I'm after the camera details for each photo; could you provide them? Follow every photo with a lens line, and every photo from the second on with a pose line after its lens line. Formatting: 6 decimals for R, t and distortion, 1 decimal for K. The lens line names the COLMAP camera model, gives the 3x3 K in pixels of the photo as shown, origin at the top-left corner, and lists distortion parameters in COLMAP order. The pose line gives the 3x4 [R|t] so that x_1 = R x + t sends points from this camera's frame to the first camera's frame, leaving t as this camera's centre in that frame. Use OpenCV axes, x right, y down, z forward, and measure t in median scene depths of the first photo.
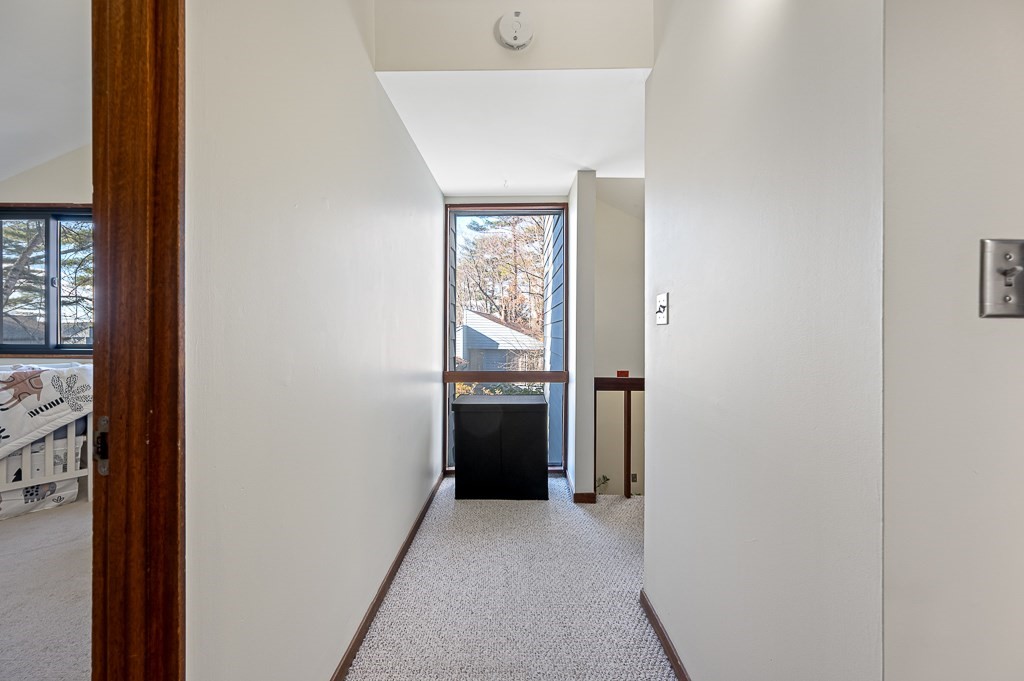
lens RADIAL K [[406.2, 0, 512.5], [0, 406.2, 335.8], [0, 0, 1]] dist [-0.000520, 0.000331]
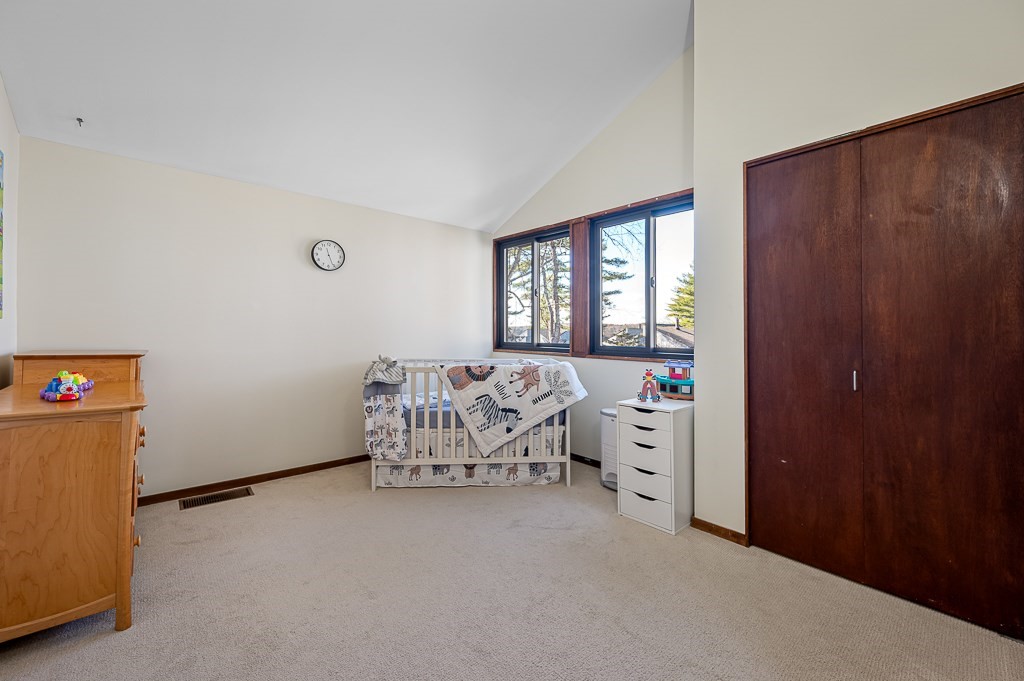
lens RADIAL K [[406.2, 0, 511.8], [0, 406.2, 335.7], [0, 0, 1]] dist [-0.000520, 0.000331]
pose [[0.669977, 0.003806, -0.742372, -0.333580], [-0.004869, 0.999988, 0.000732, -0.001943], [0.742365, 0.003124, 0.669988, 0.149305]]
